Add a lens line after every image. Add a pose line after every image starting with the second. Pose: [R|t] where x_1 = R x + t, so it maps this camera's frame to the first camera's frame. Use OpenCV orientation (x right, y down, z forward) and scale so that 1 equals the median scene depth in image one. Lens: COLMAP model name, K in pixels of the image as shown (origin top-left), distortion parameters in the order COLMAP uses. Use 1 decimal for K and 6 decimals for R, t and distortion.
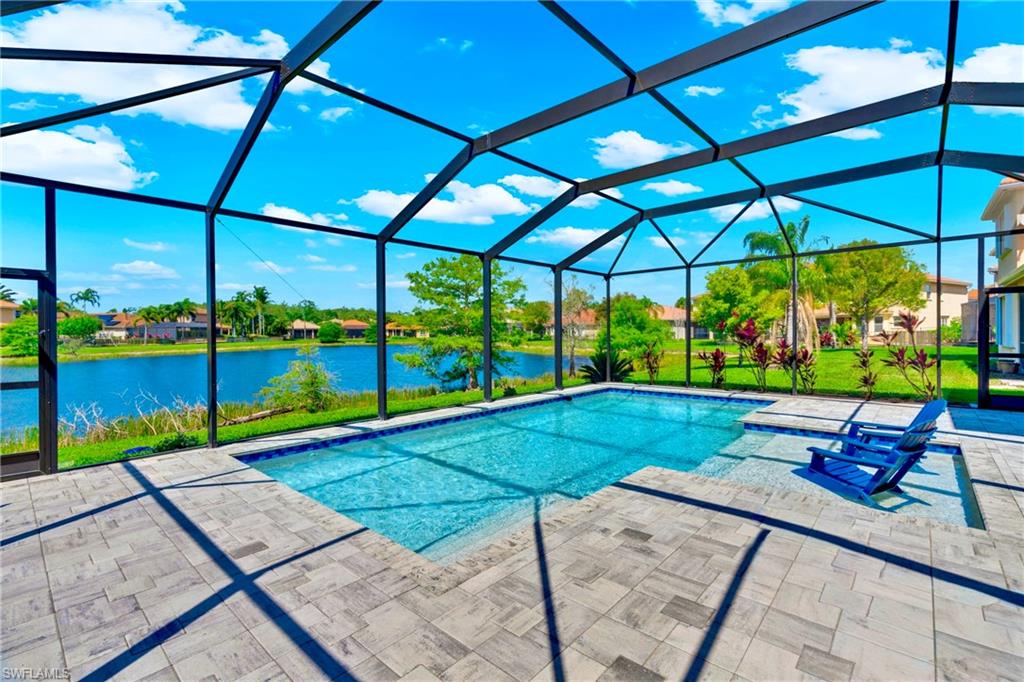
lens RADIAL K [[467.3, 0, 512.4], [0, 467.3, 336.9], [0, 0, 1]] dist [-0.012112, 0.002198]
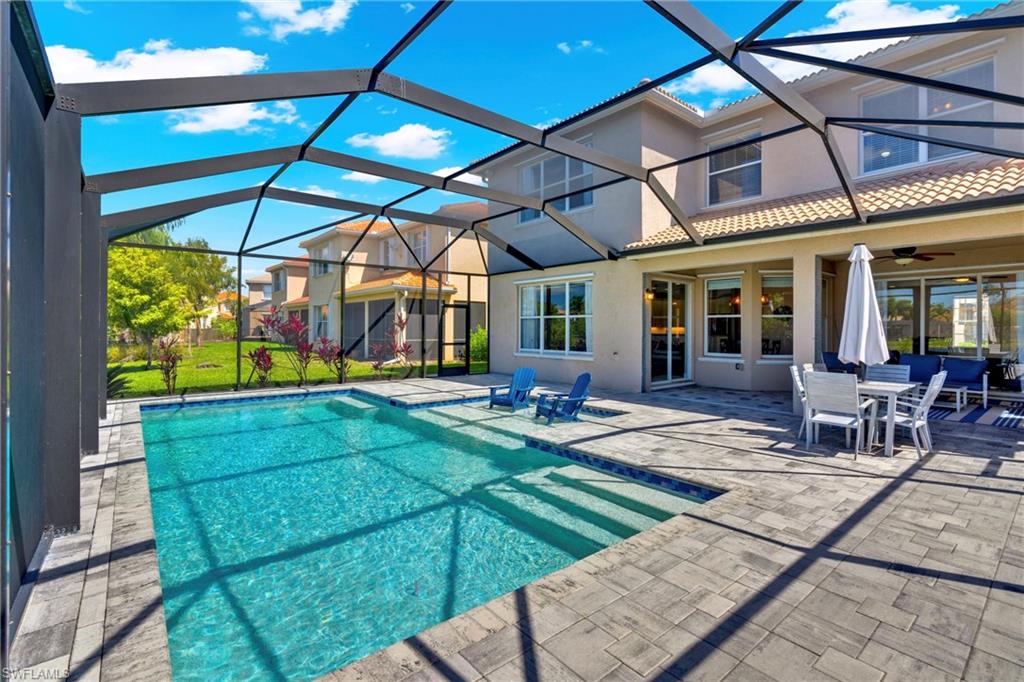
lens RADIAL K [[467.3, 0, 513.0], [0, 467.3, 334.6], [0, 0, 1]] dist [-0.012112, 0.002198]
pose [[0.149131, -0.007277, 0.988791, -1.674858], [0.005574, 0.999963, 0.006518, 0.001418], [-0.988802, 0.004540, 0.149166, 1.461616]]
